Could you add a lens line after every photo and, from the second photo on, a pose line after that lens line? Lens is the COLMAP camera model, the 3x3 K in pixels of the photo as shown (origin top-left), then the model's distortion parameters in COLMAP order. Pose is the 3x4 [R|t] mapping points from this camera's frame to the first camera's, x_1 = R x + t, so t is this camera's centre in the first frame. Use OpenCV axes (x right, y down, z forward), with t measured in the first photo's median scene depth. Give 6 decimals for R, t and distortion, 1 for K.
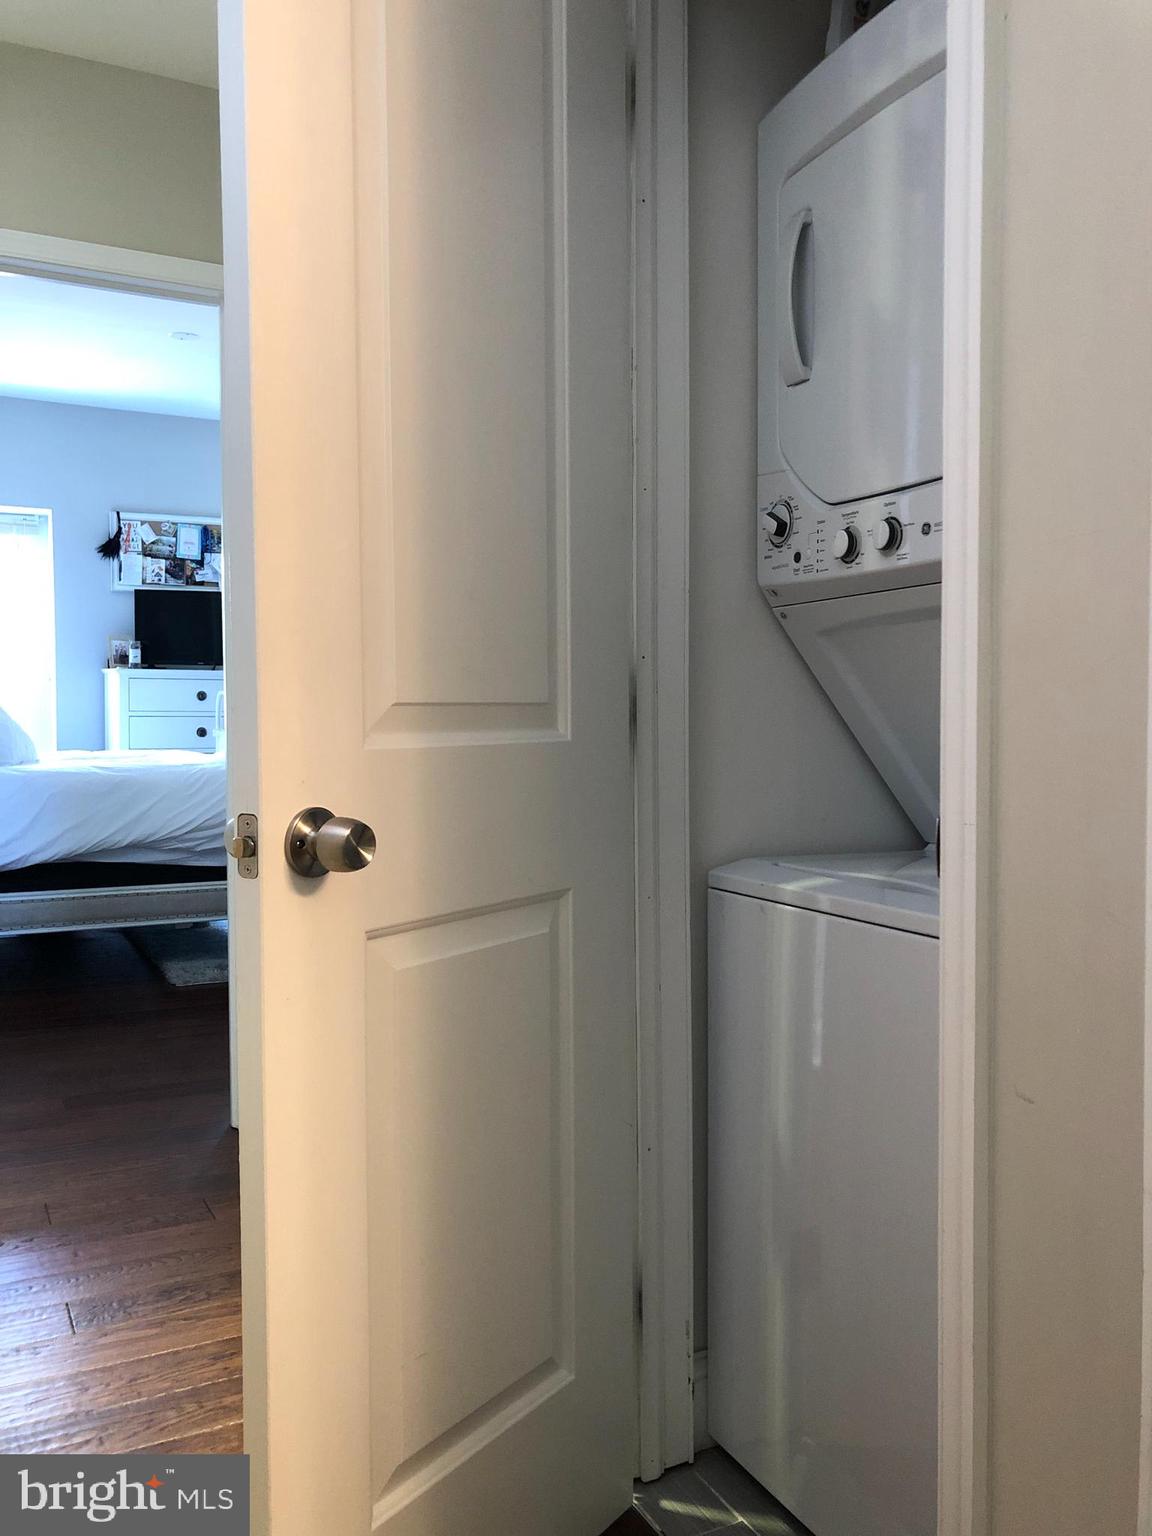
lens RADIAL K [[1257.0, 0, 576.0], [0, 1257.0, 768.0], [0, 0, 1]] dist [0.028951, -0.011918]
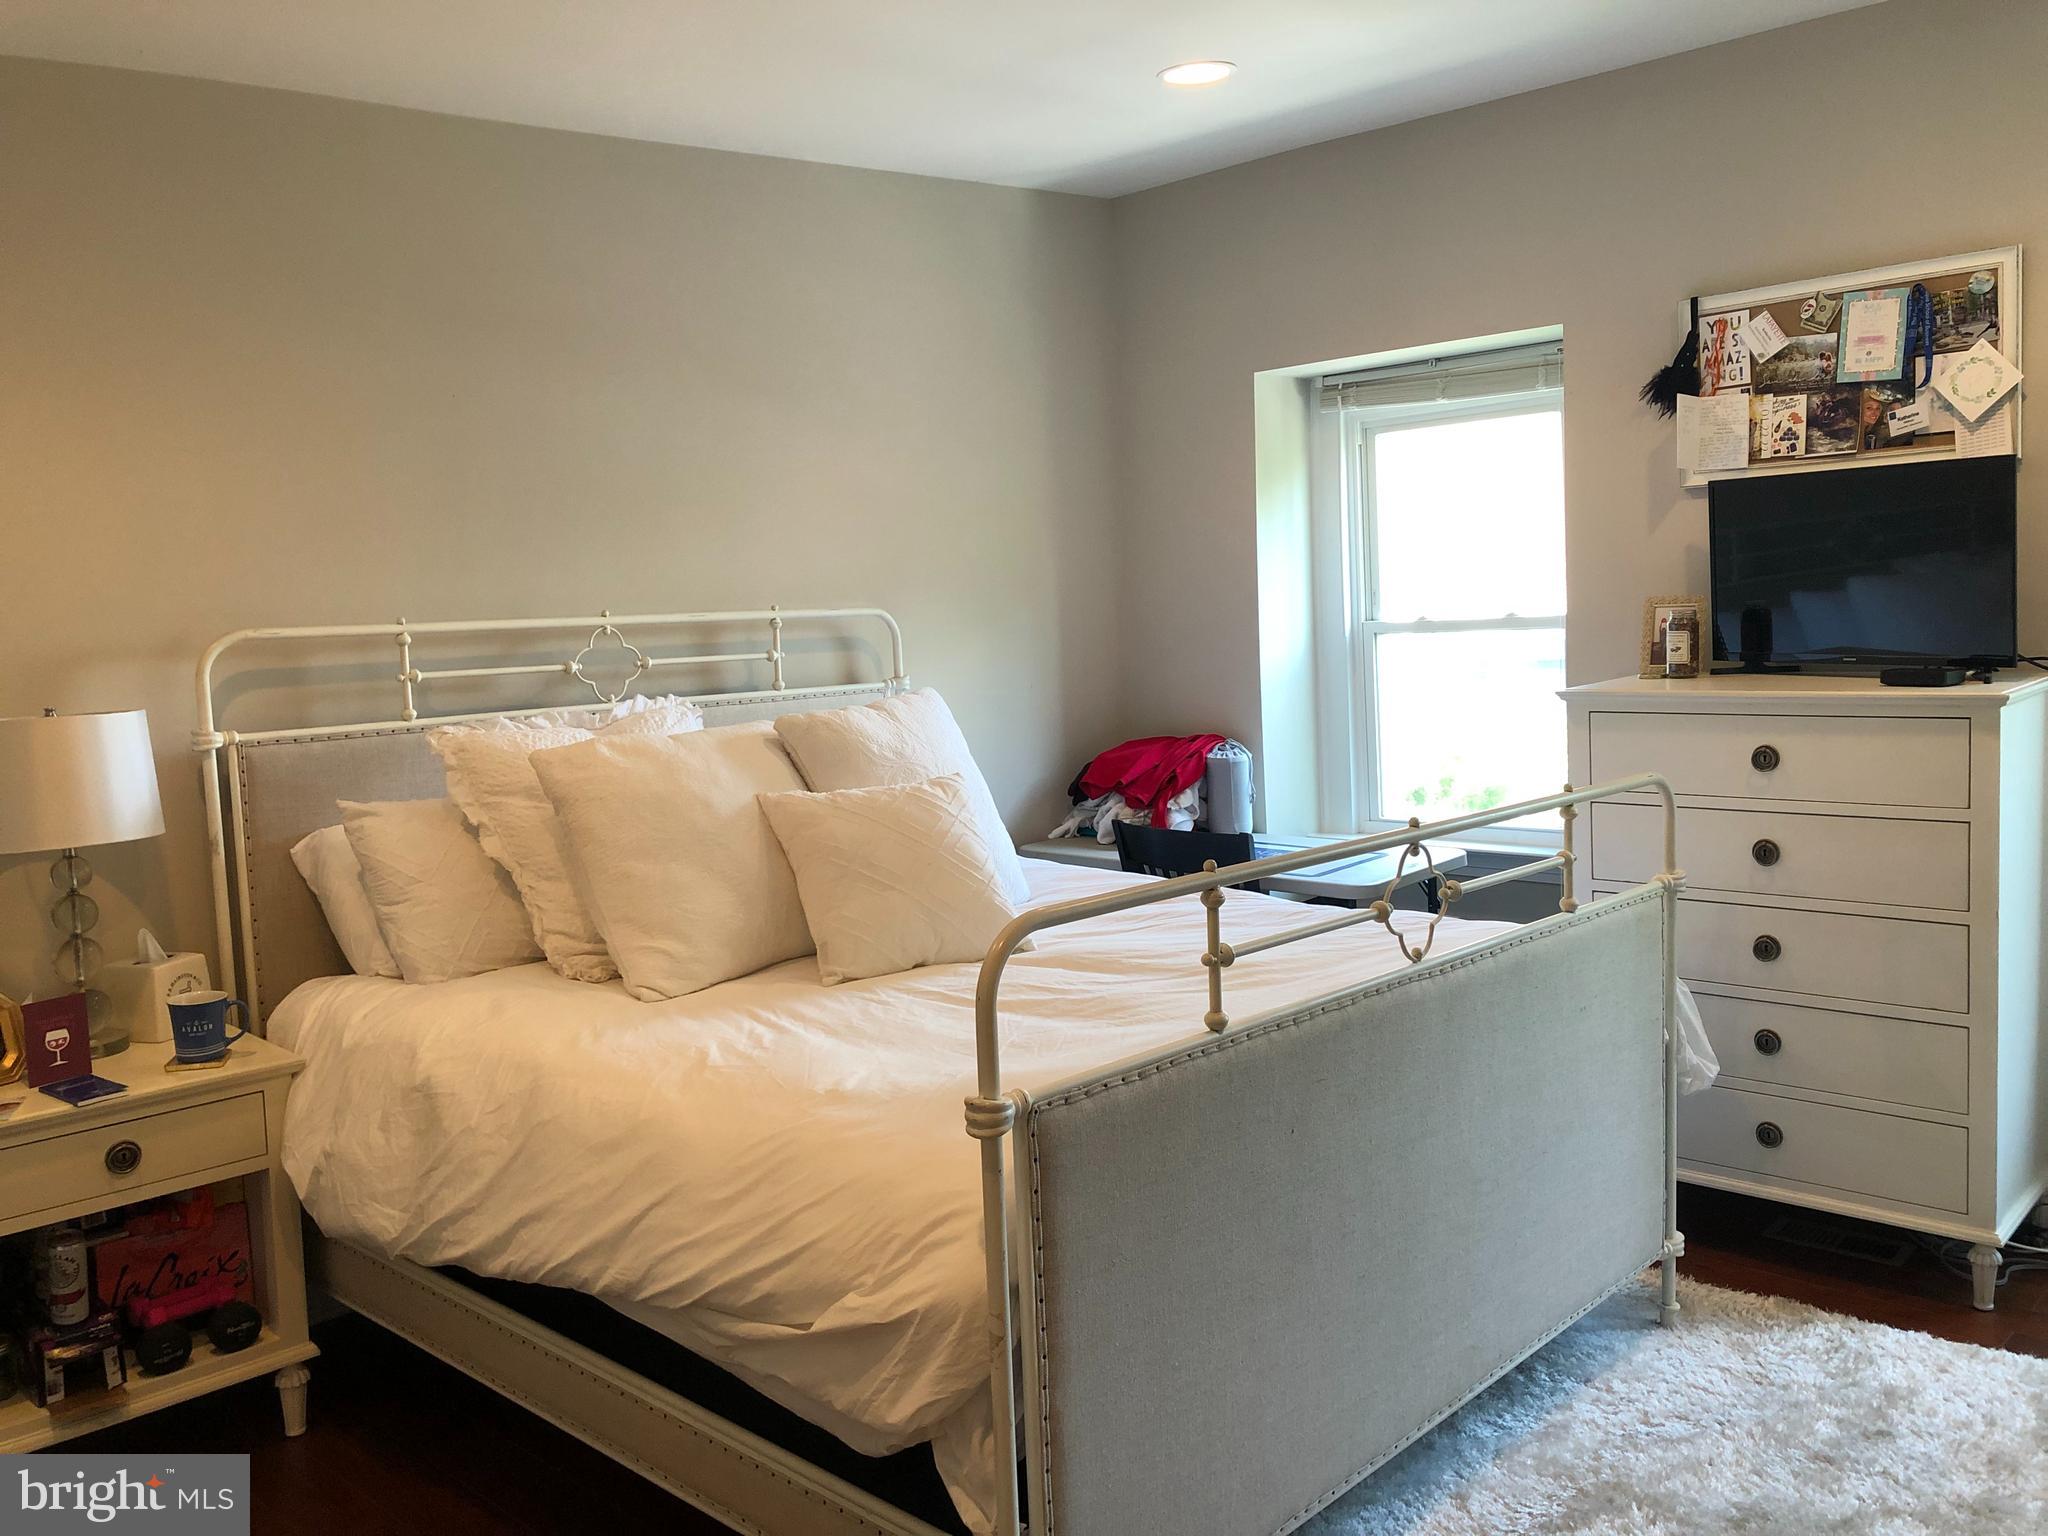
lens RADIAL K [[1676.0, 0, 1031.4], [0, 1676.0, 772.8], [0, 0, 1]] dist [0.028951, -0.011918]
pose [[0.330183, 0.079090, -0.940598, 0.102392], [-0.005325, 0.996624, 0.081932, -0.088725], [0.943902, -0.022044, 0.329489, 0.593313]]
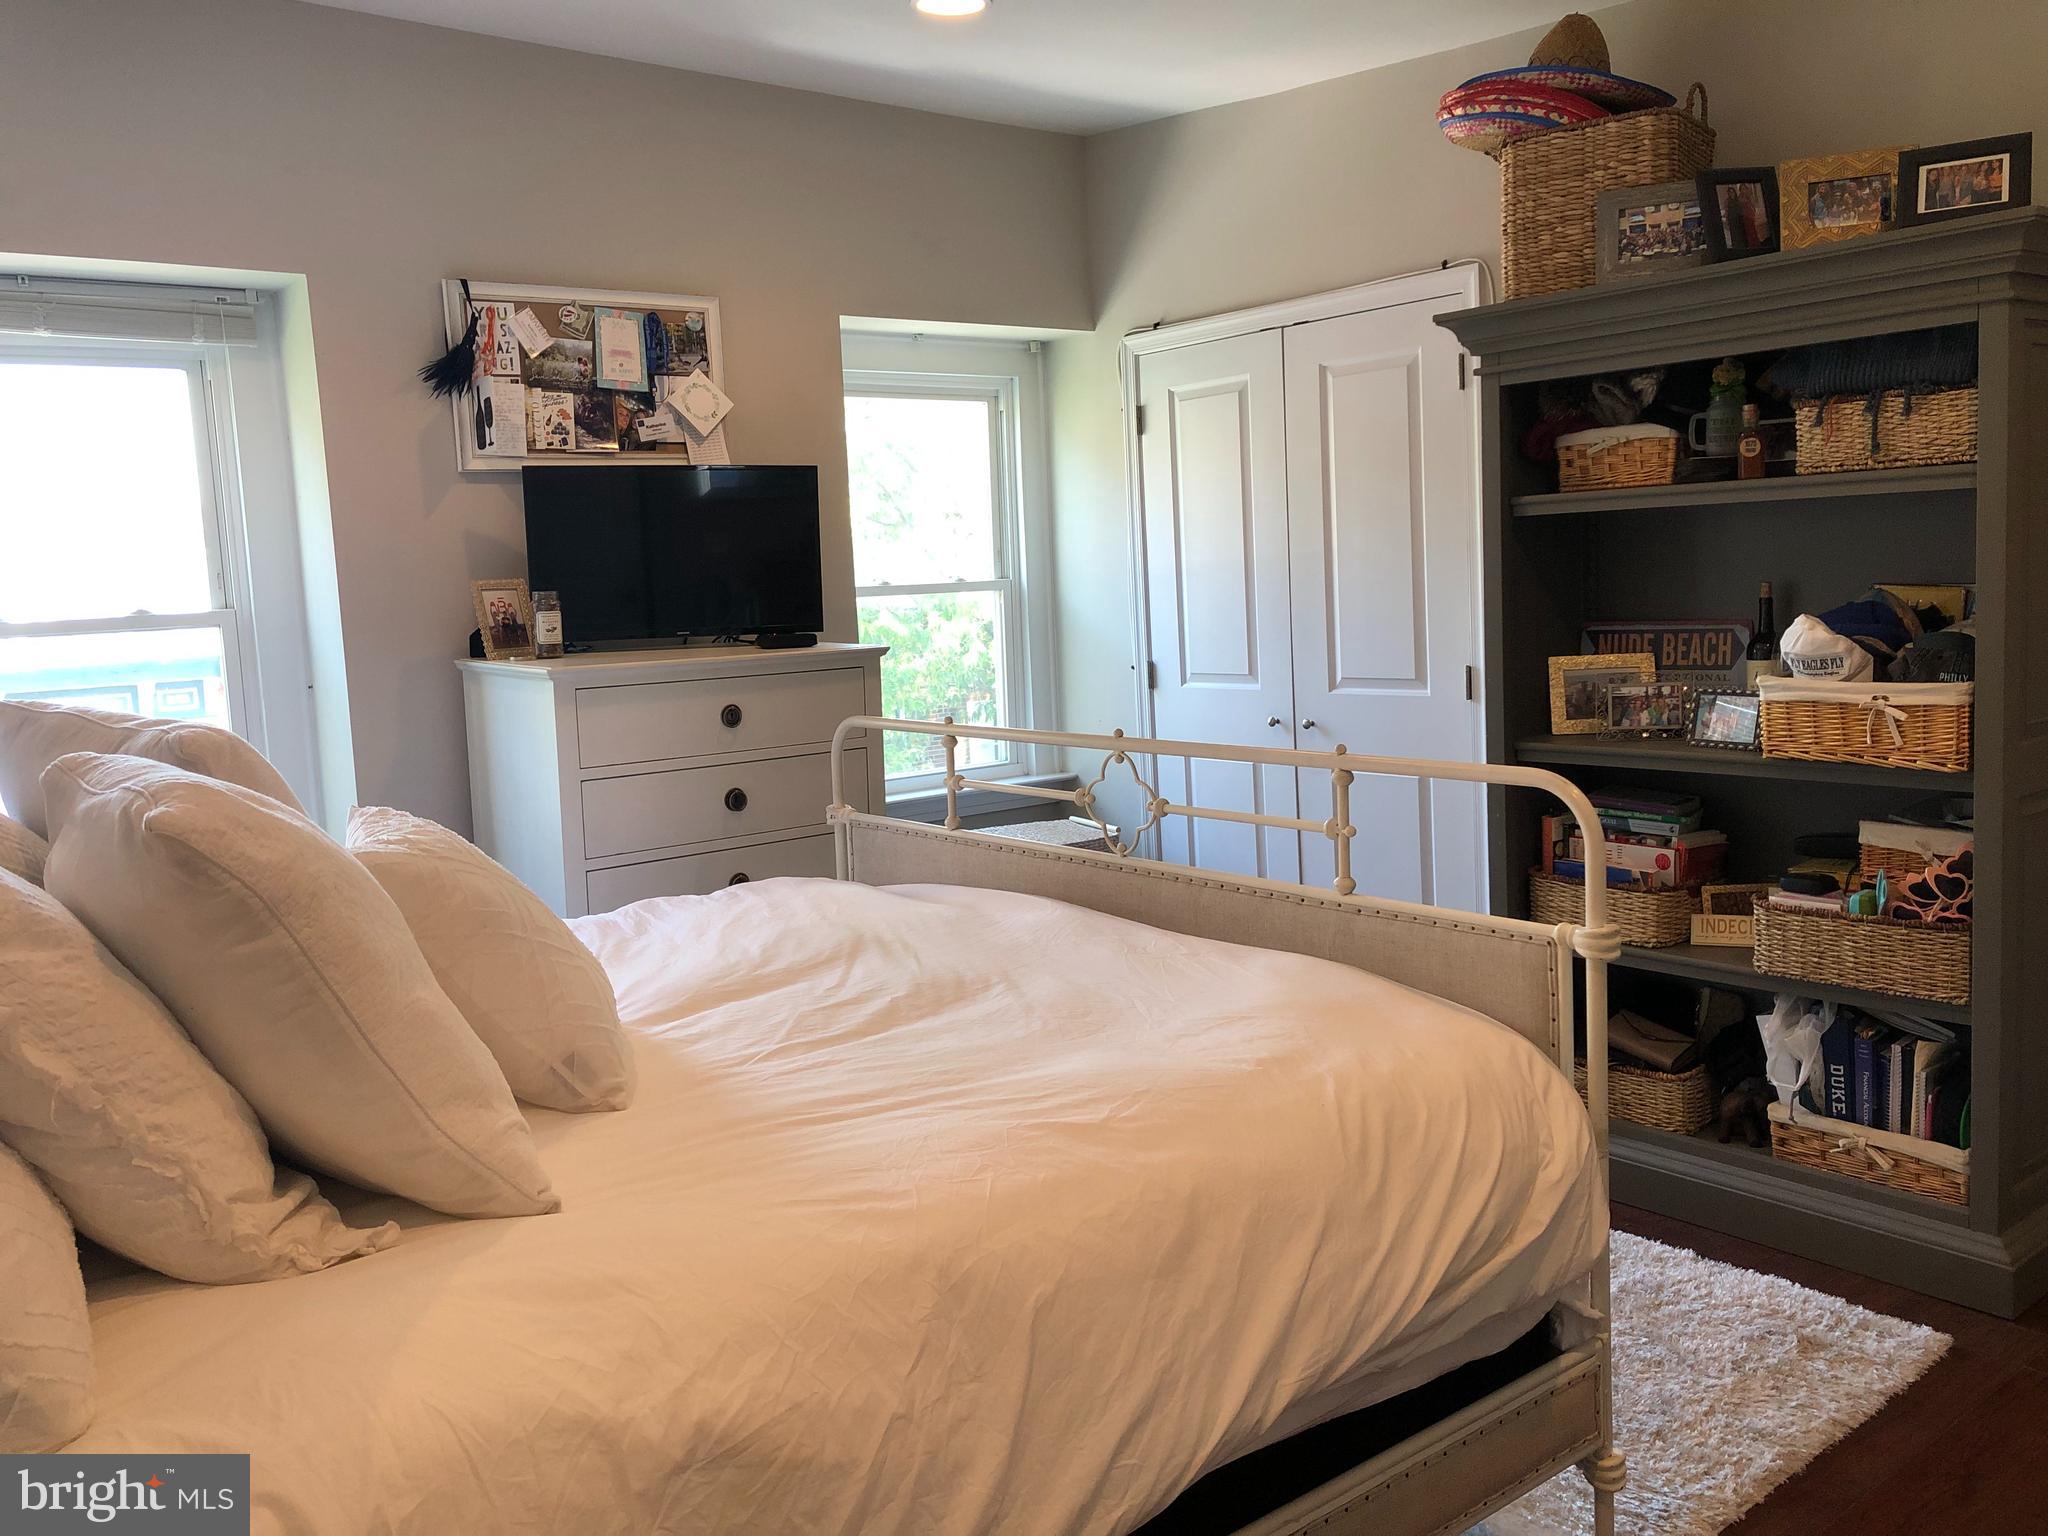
lens RADIAL K [[1676.0, 0, 1031.4], [0, 1676.0, 772.8], [0, 0, 1]] dist [0.028951, -0.011918]
pose [[0.978927, -0.068060, 0.192534, -0.292576], [0.054149, 0.995589, 0.076621, -0.072286], [-0.196899, -0.064581, 0.978294, 0.402952]]
